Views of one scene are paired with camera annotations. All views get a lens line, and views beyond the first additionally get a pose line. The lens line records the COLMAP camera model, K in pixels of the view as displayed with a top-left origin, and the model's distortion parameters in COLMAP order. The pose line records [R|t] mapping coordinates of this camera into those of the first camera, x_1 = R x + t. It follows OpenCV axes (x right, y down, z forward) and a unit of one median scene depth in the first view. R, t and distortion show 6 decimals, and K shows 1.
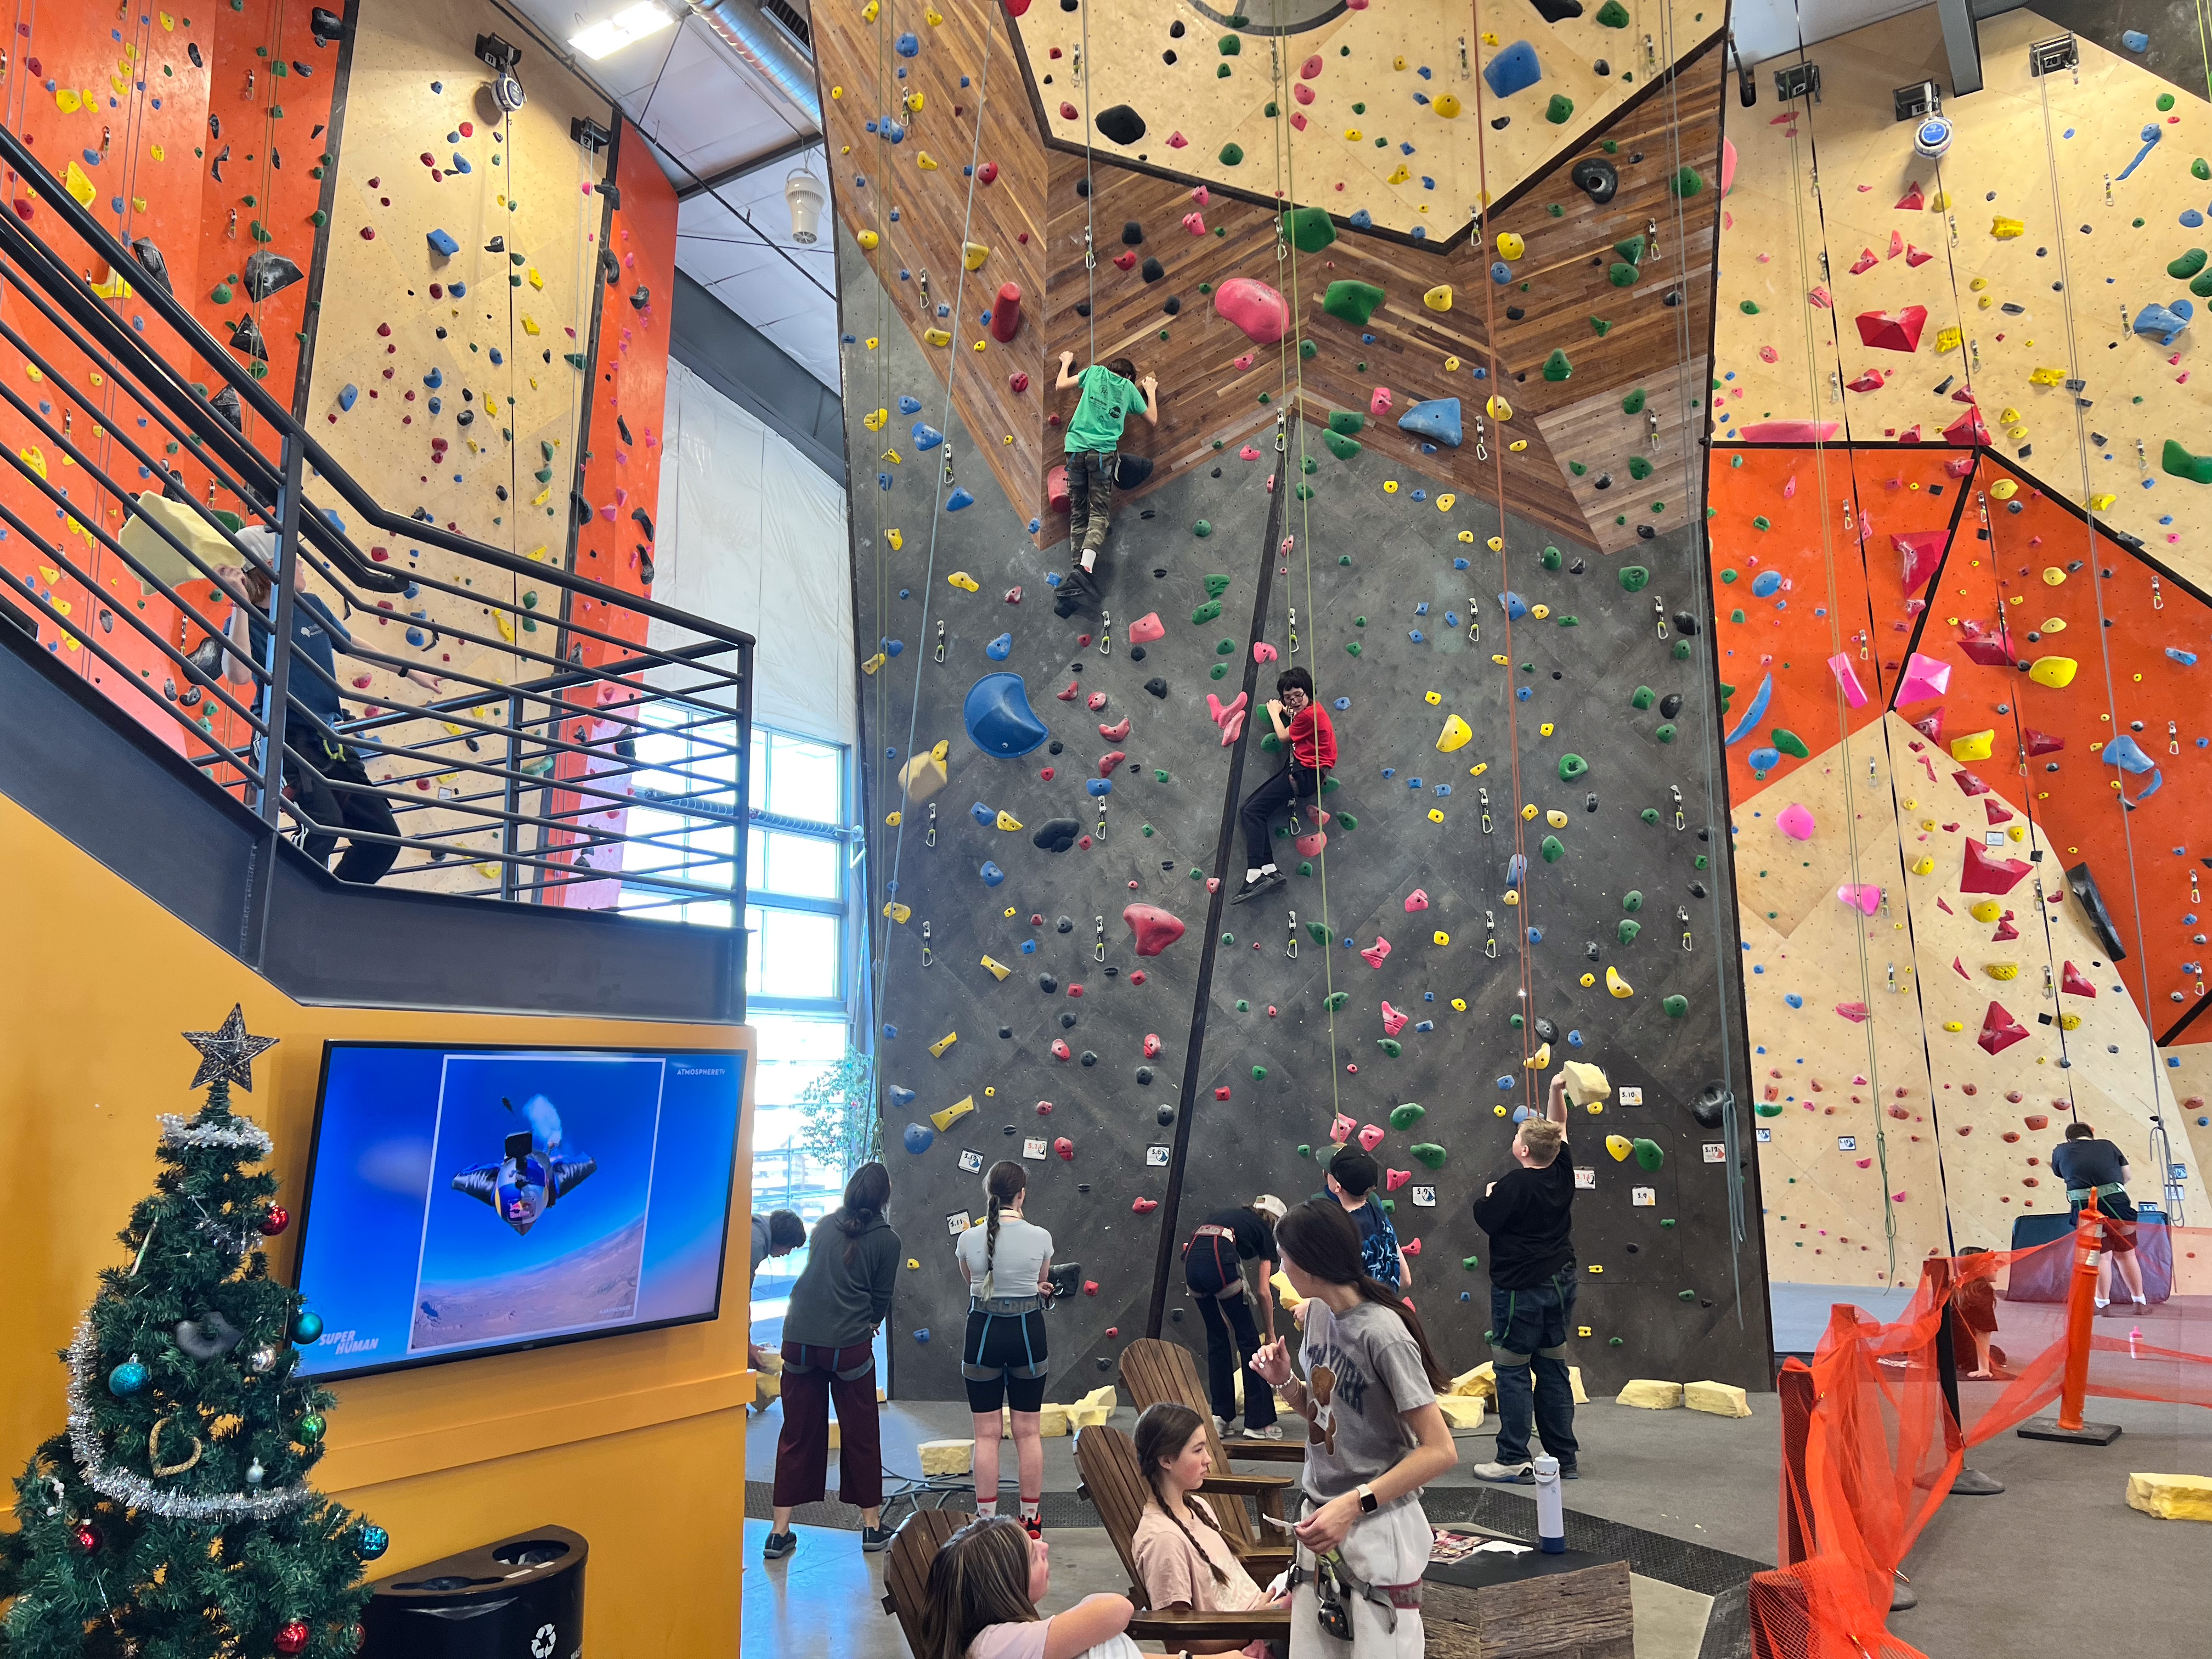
lens RADIAL K [[1675.6, 0, 1117.8], [0, 1675.6, 814.4], [0, 0, 1]] dist [0.058699, -0.074743]
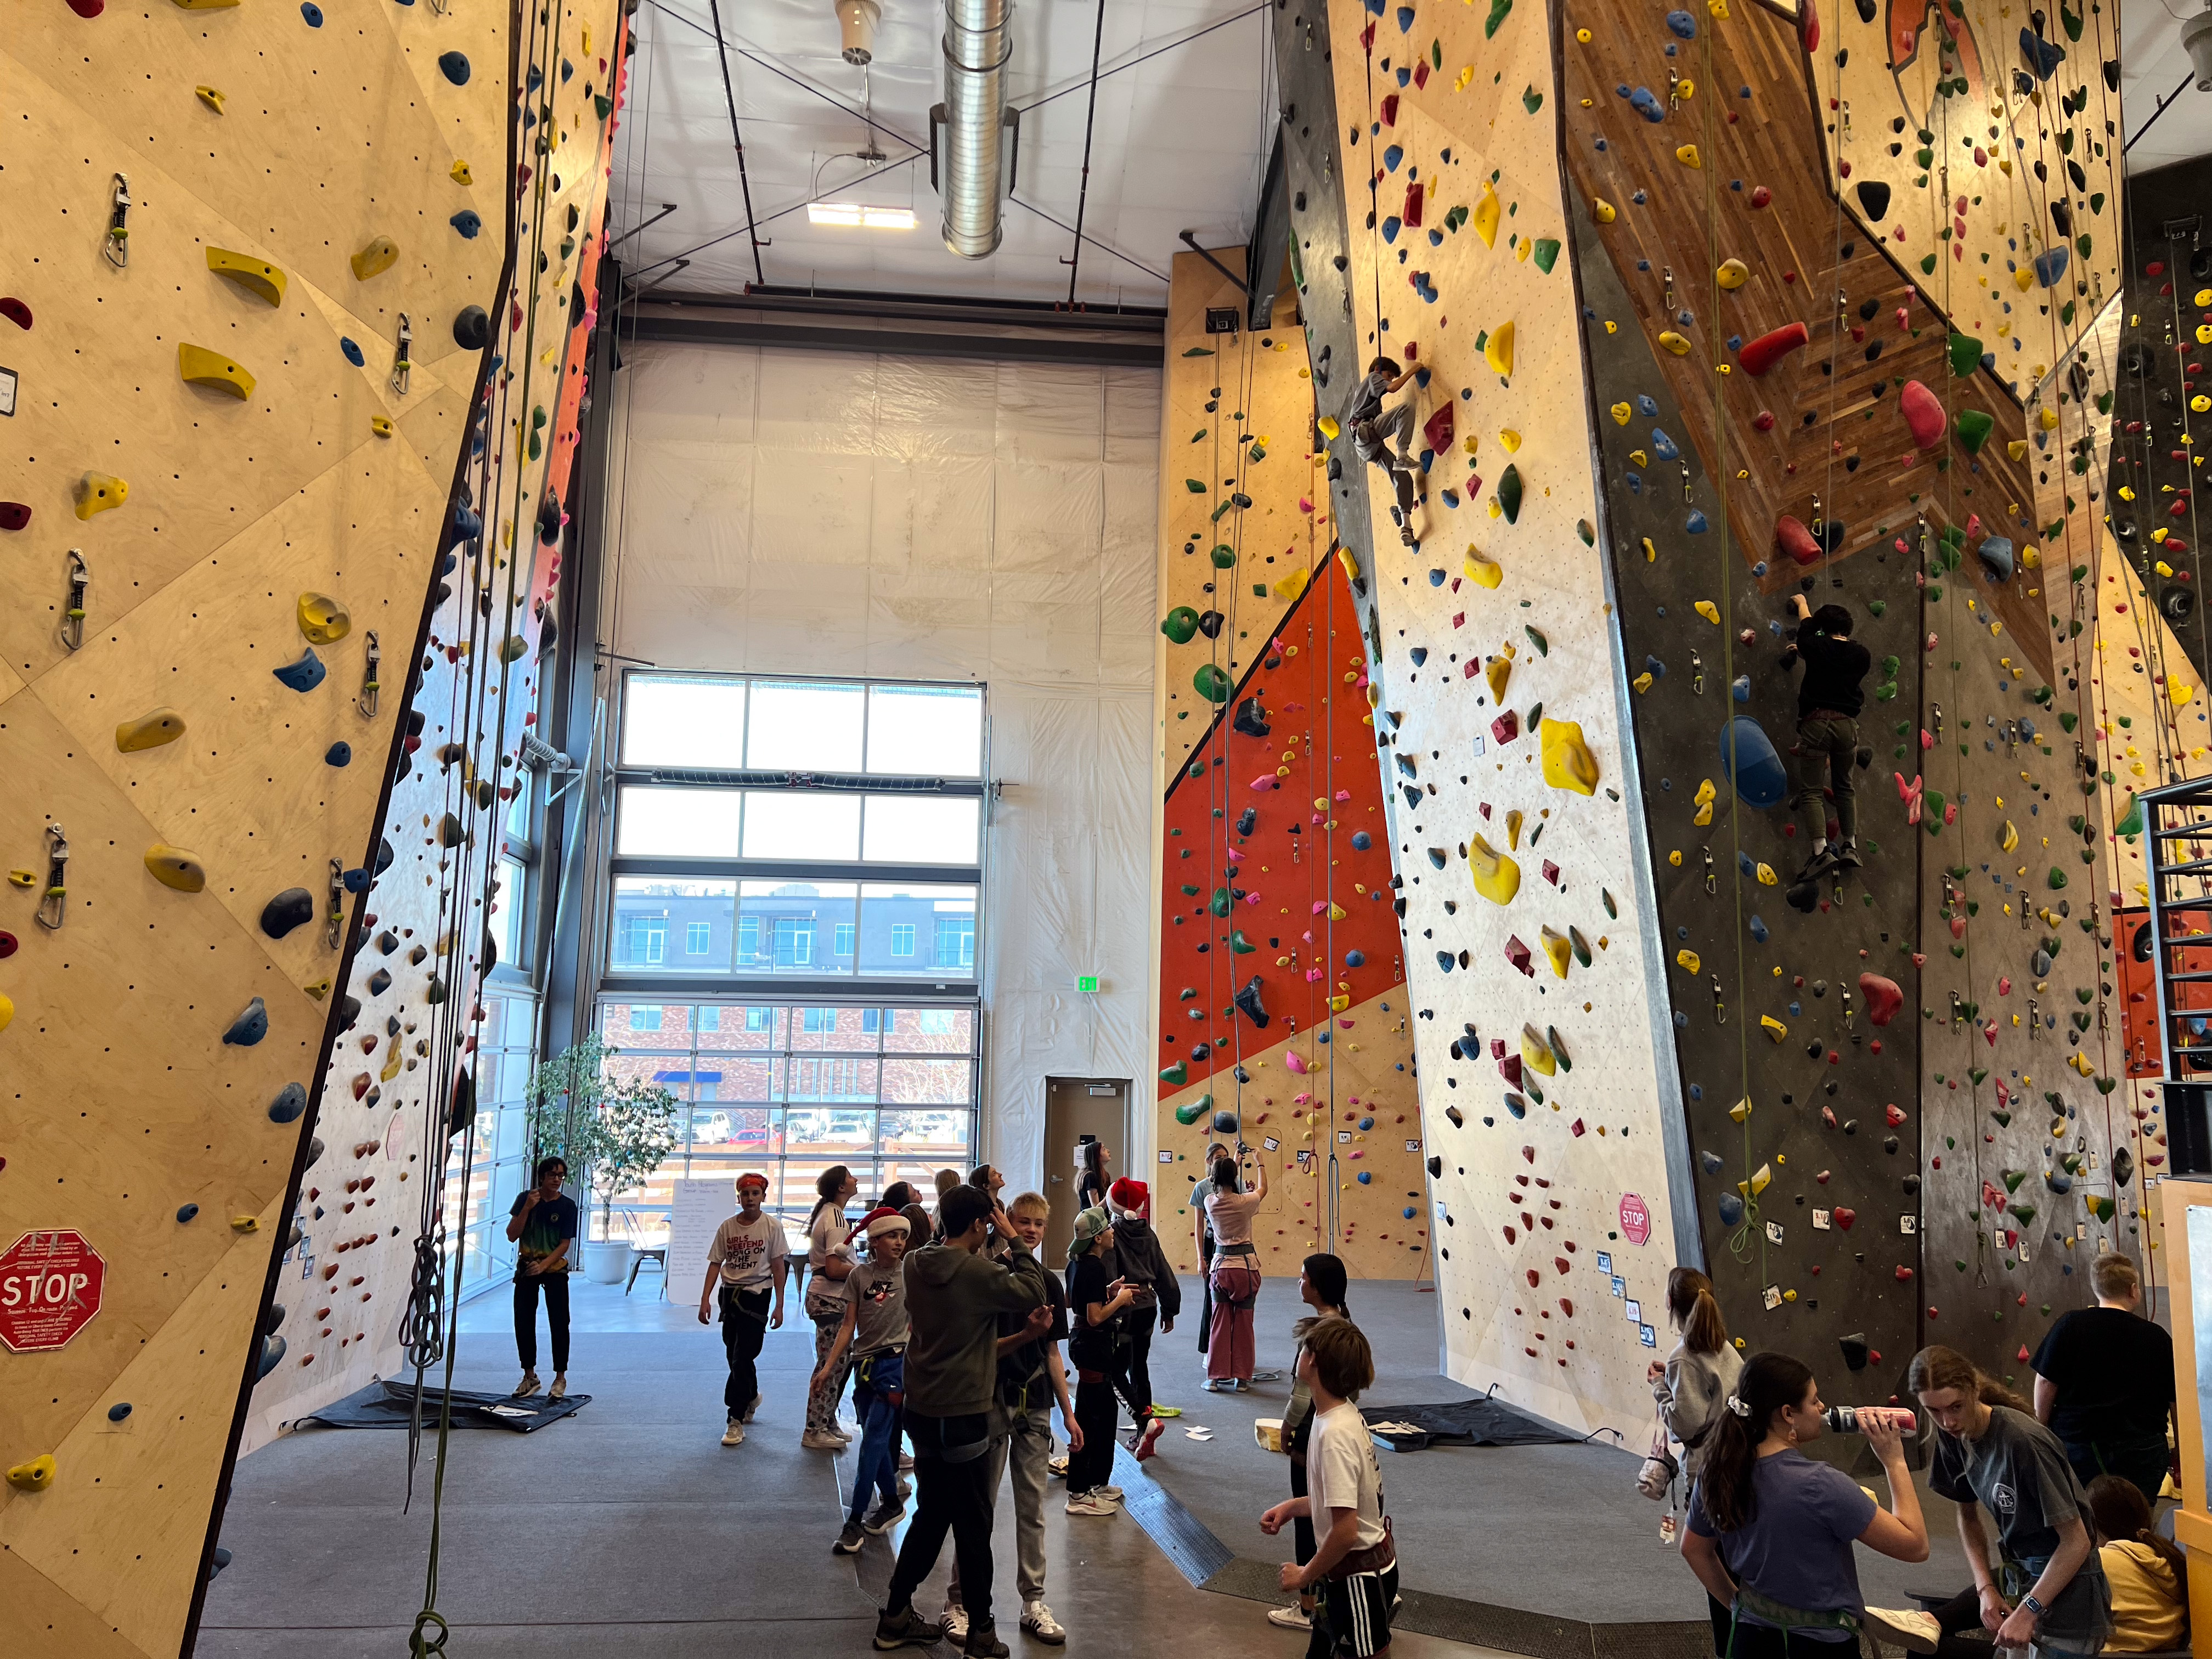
lens RADIAL K [[1650.4, 0, 1101.5], [0, 1650.4, 806.0], [0, 0, 1]] dist [0.050016, -0.056179]
pose [[0.795330, 0.122539, 0.593662, -0.915335], [-0.132499, 0.990815, -0.027006, 0.039866], [-0.591519, -0.057181, 0.804261, 0.448825]]
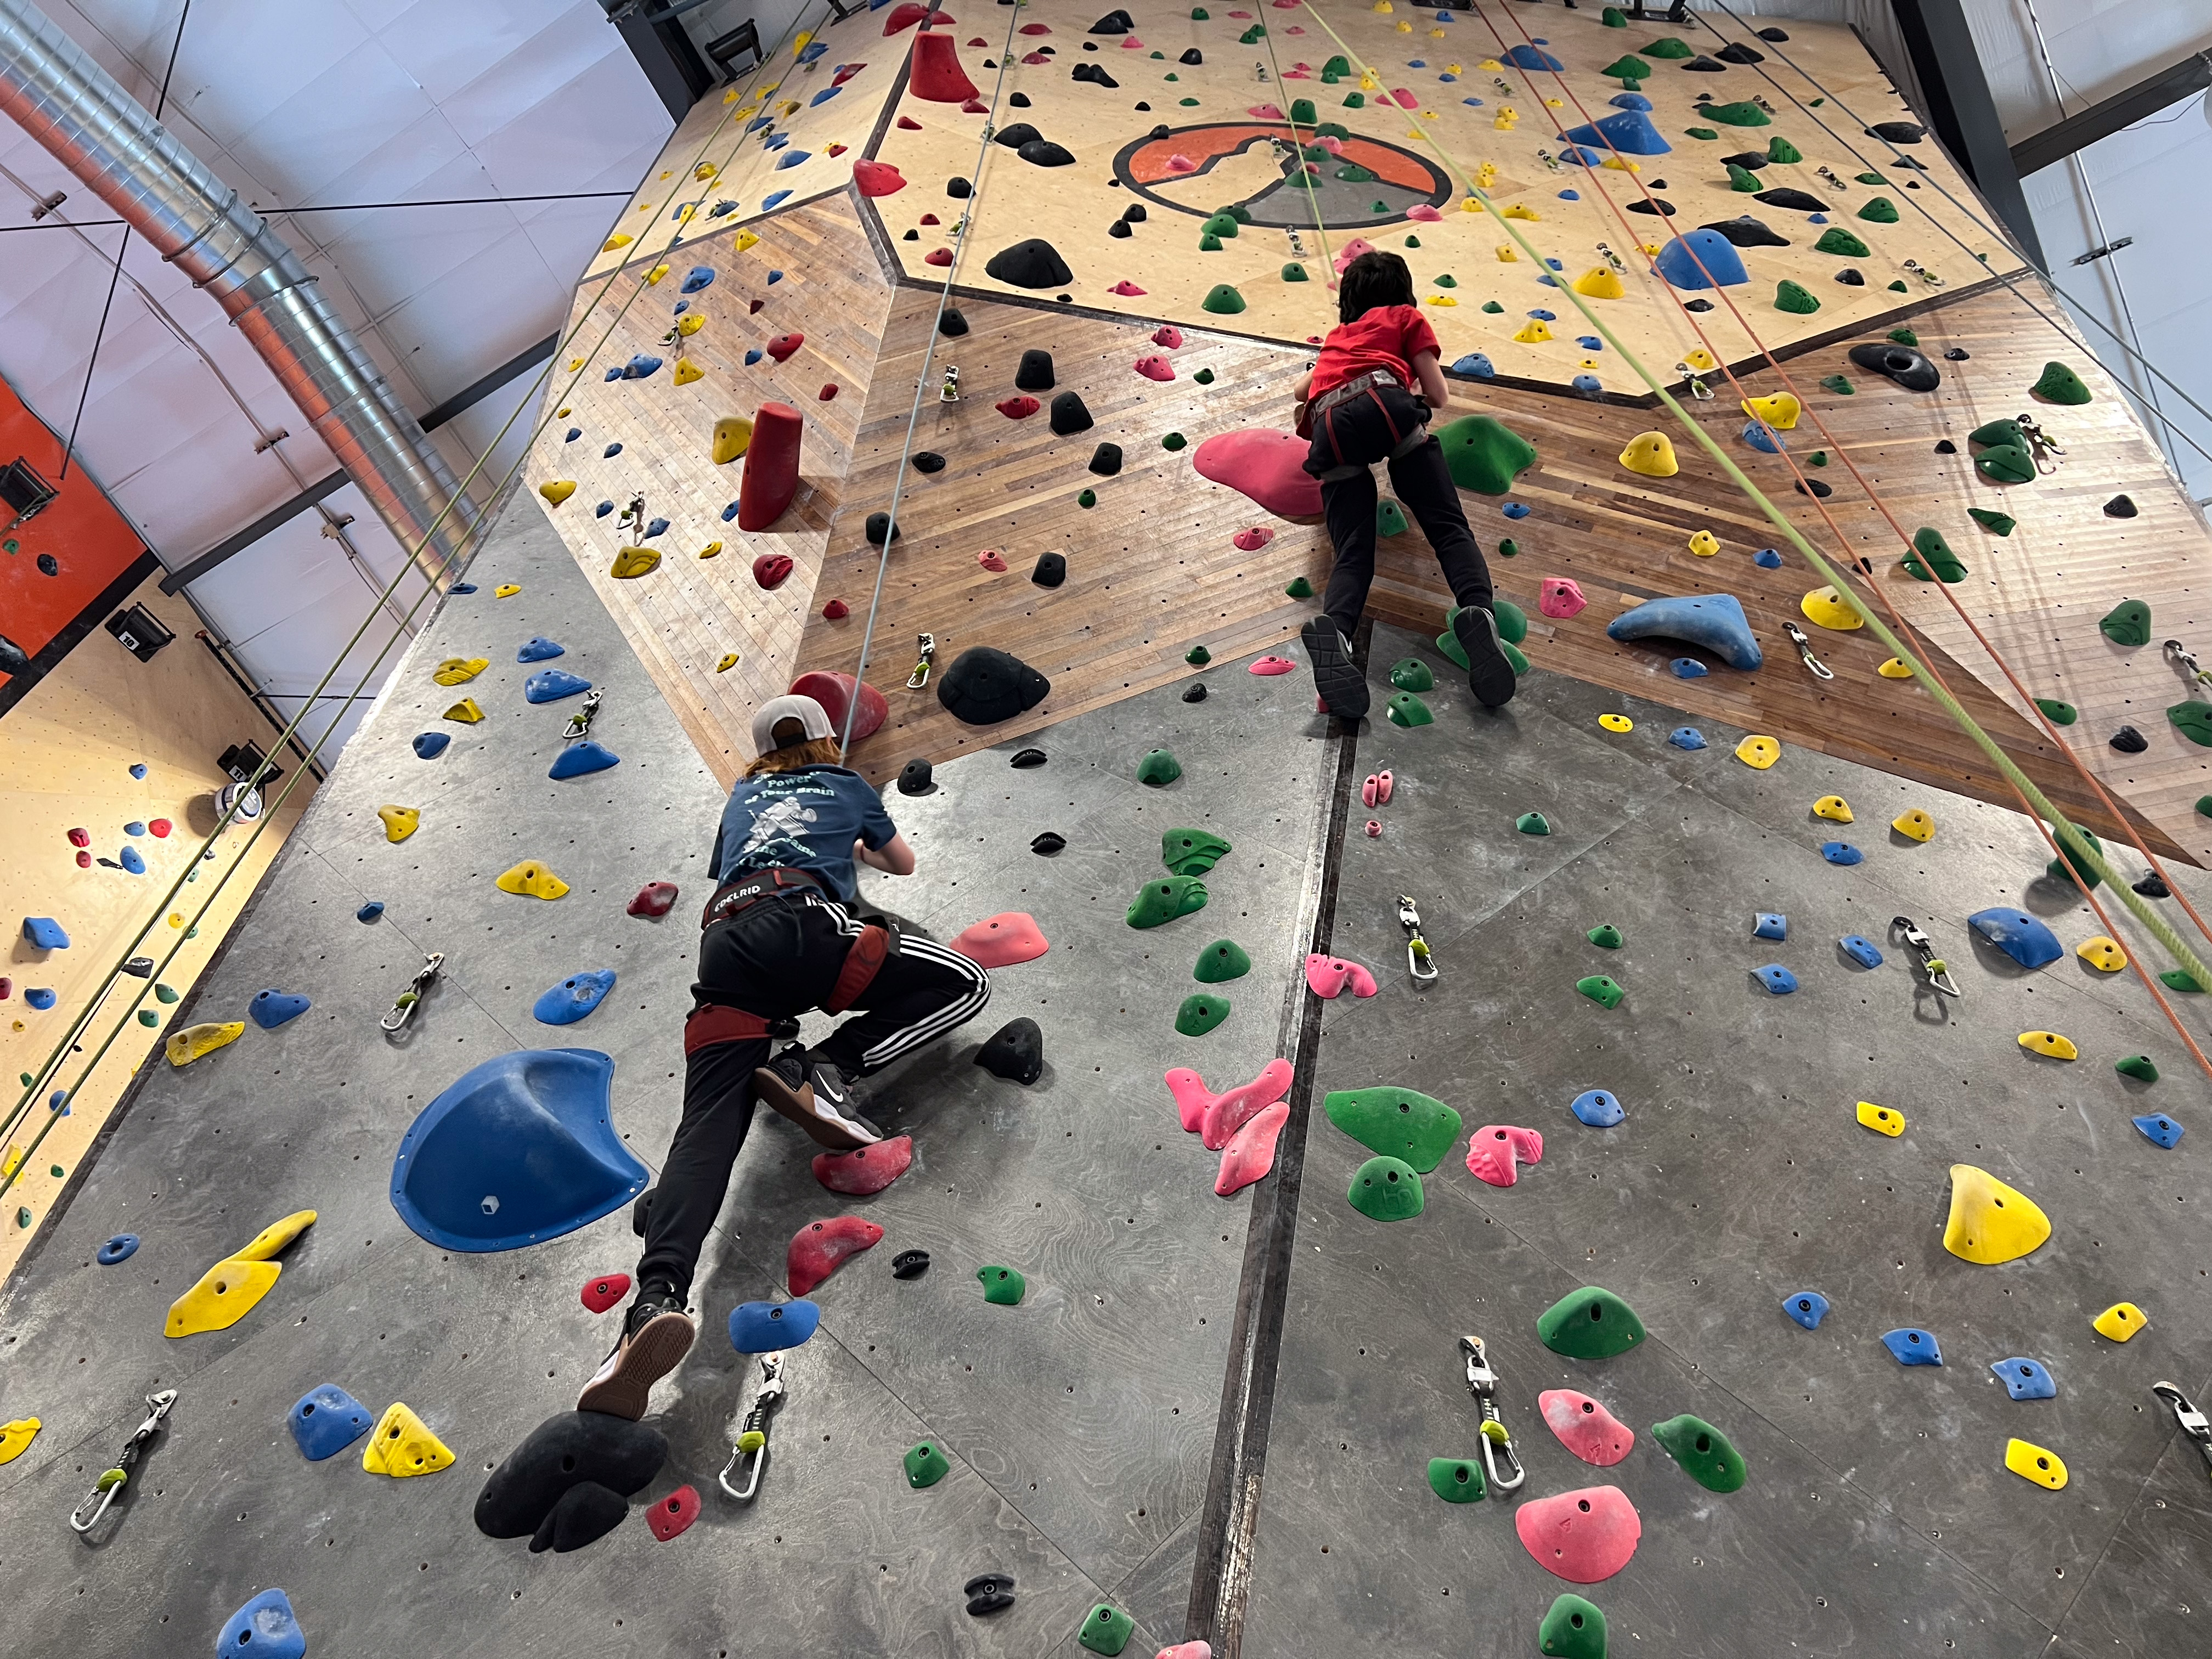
lens RADIAL K [[1643.2, 0, 1117.8], [0, 1643.2, 832.5], [0, 0, 1]] dist [0.059599, -0.064835]
pose [[0.998579, 0.053163, 0.003581, 0.039396], [-0.036819, 0.737049, -0.674836, 0.103638], [-0.038515, 0.673745, 0.737959, 0.716858]]
